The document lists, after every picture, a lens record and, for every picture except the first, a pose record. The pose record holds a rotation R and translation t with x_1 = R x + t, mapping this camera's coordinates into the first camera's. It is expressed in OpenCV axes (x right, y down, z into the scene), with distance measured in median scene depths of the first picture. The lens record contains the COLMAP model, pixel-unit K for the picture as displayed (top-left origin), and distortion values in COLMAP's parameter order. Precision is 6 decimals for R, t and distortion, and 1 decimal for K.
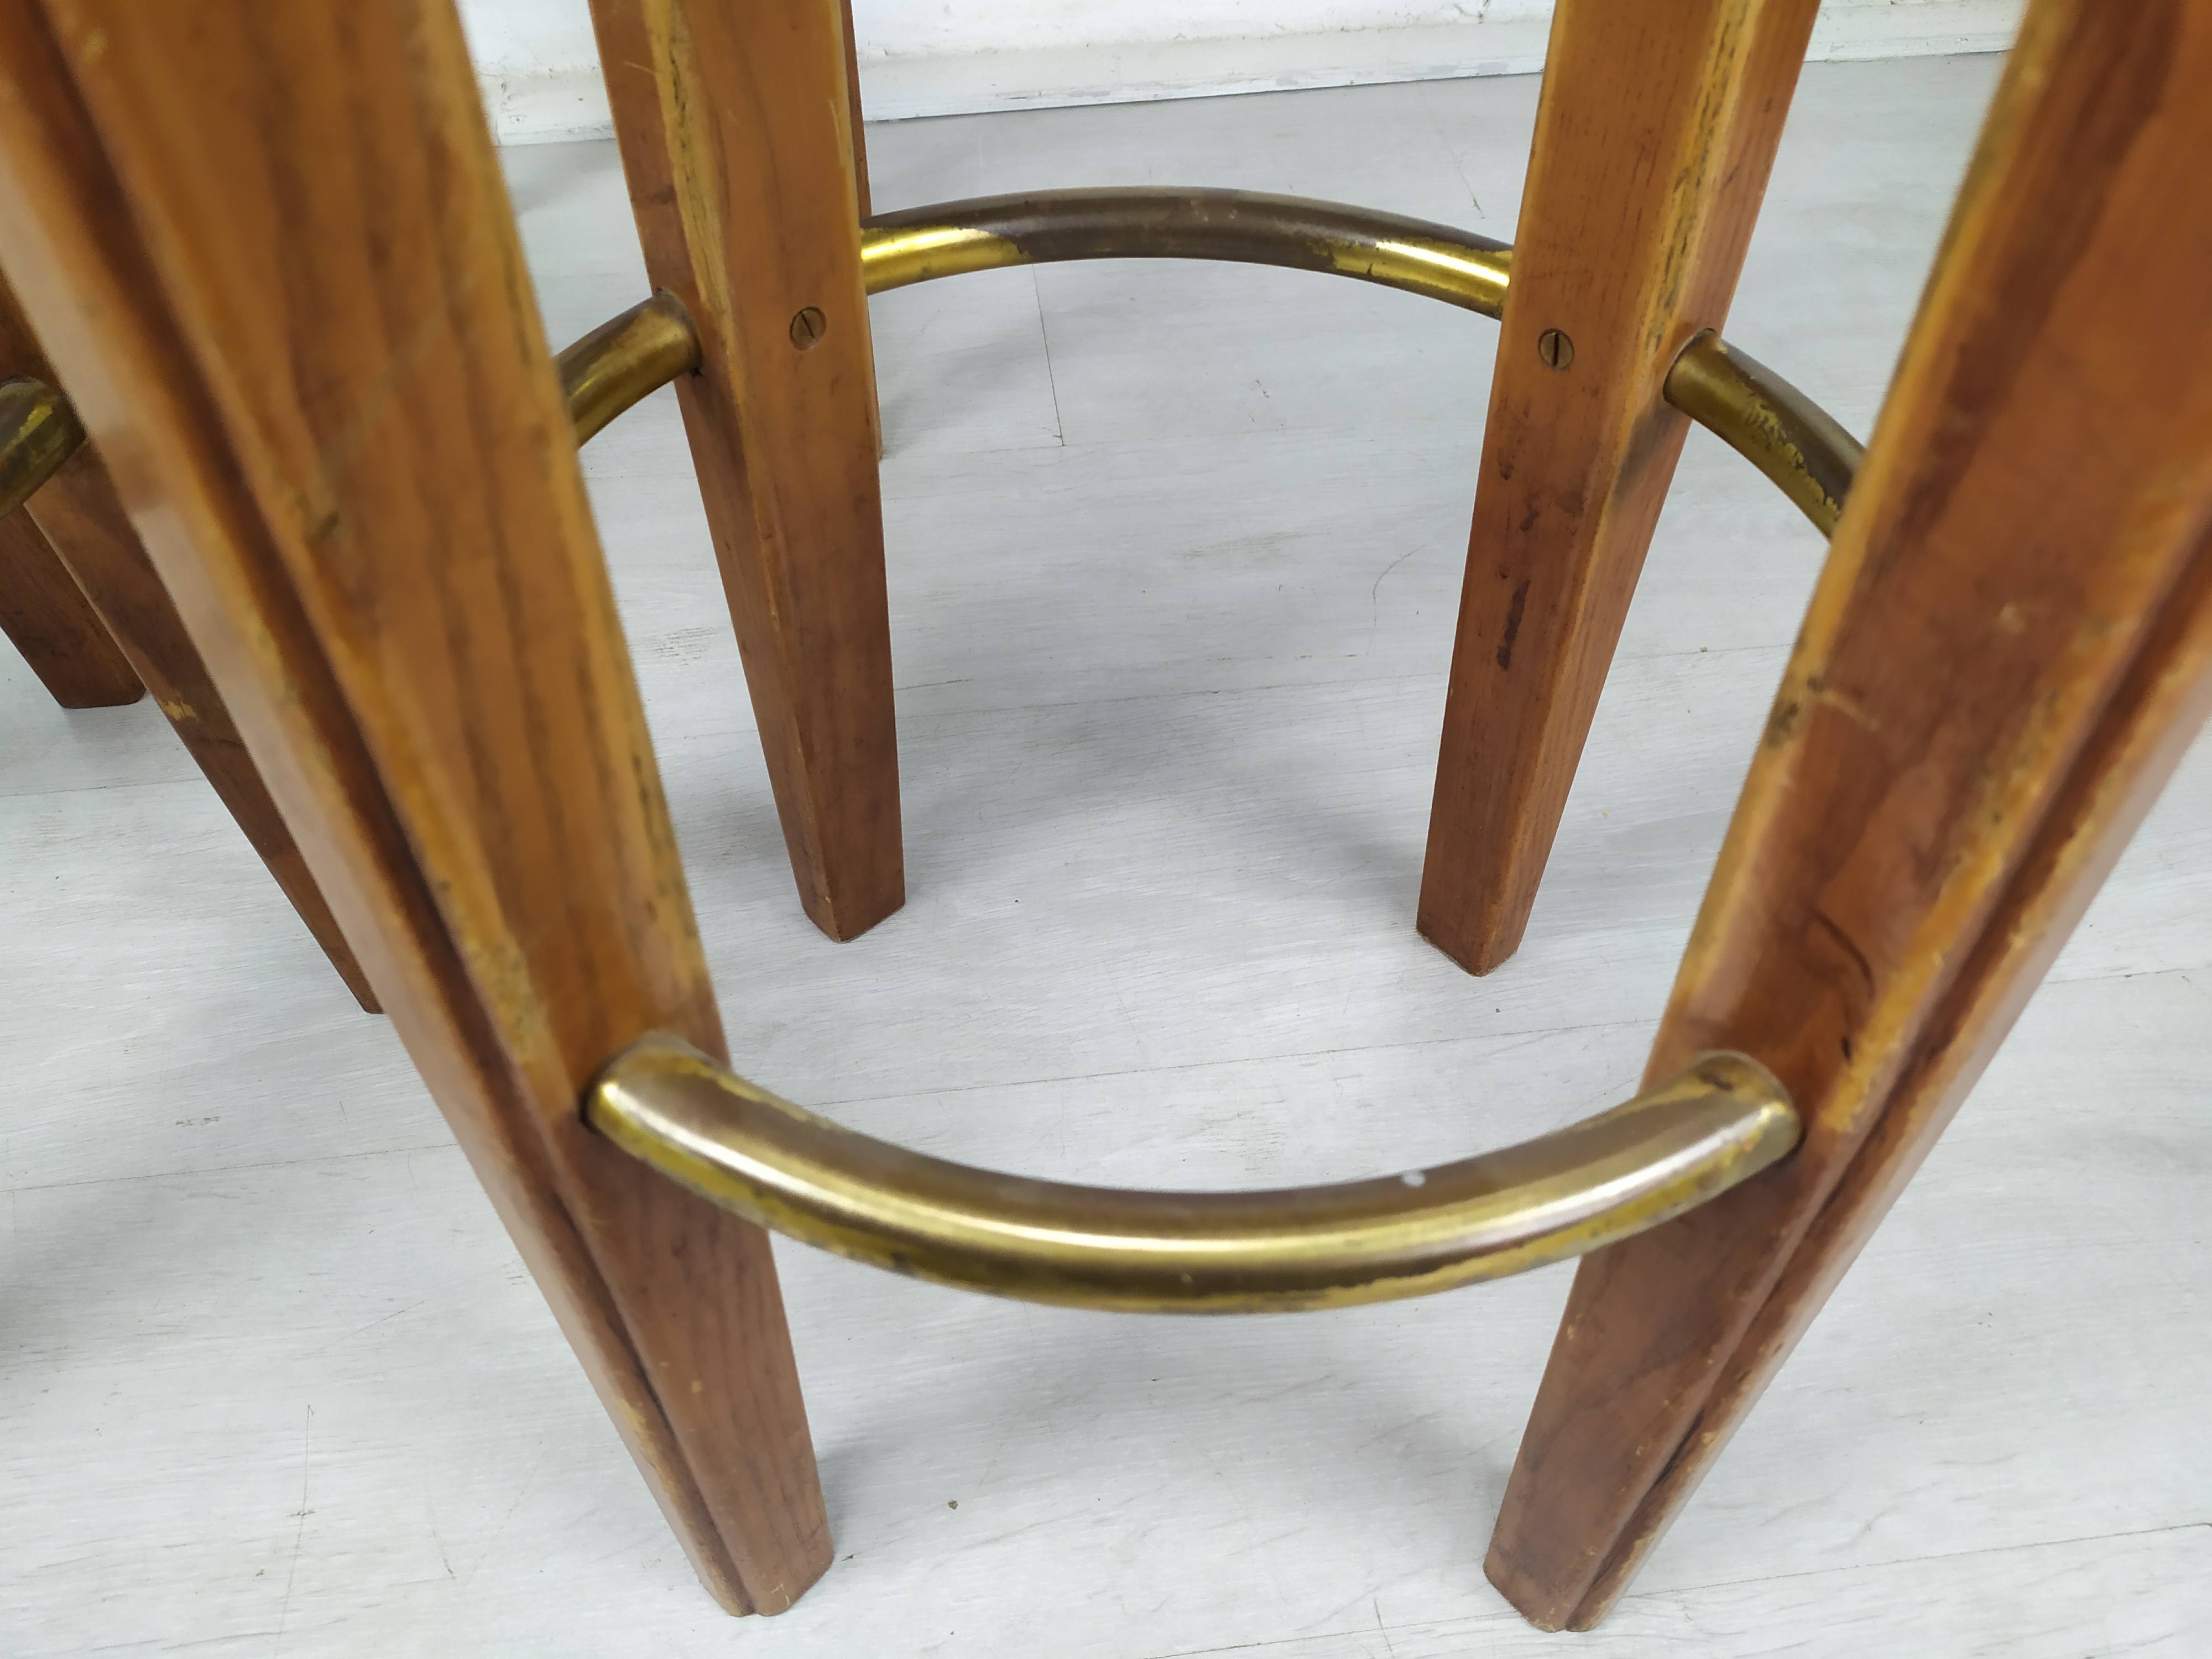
lens RADIAL K [[1673.8, 0, 1112.9], [0, 1673.8, 833.5], [0, 0, 1]] dist [0.055879, -0.064796]
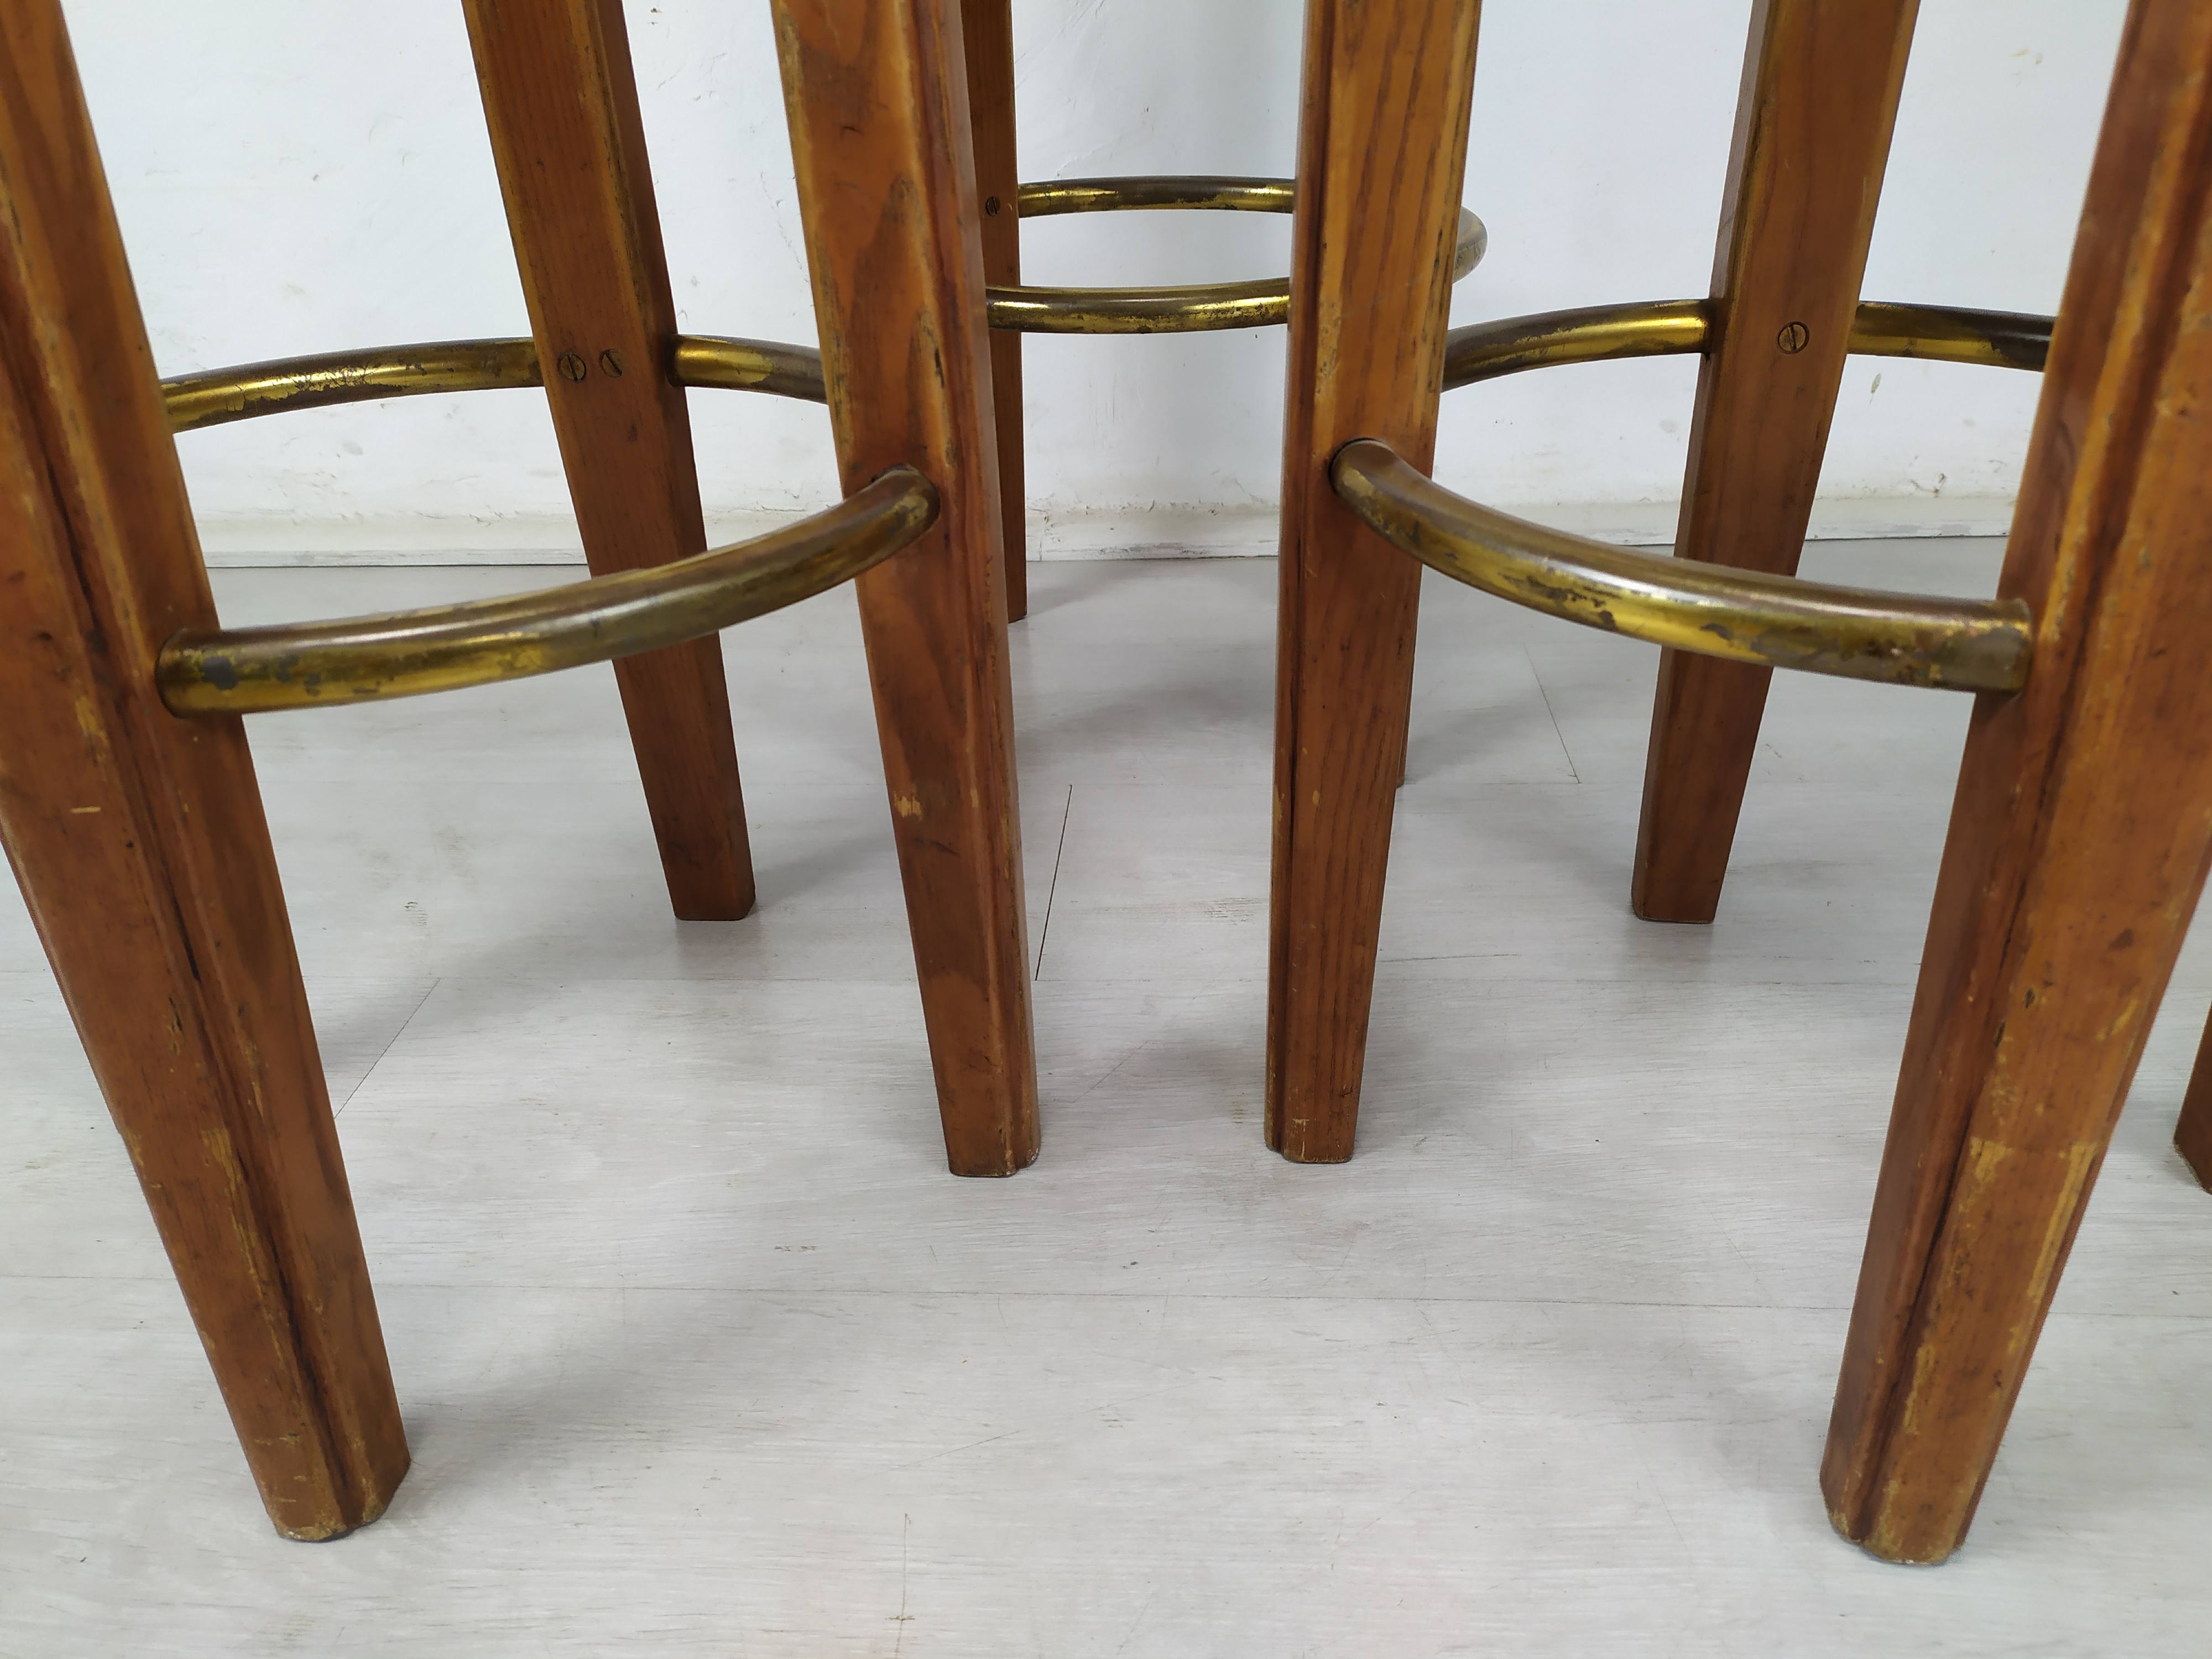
lens RADIAL K [[1679.0, 0, 1118.0], [0, 1679.0, 826.0], [0, 0, 1]] dist [0.055488, -0.050925]
pose [[0.984259, 0.059734, -0.166333, -0.190216], [-0.111873, 0.939170, -0.324721, 0.231392], [0.136818, 0.338217, 0.931069, -0.002706]]
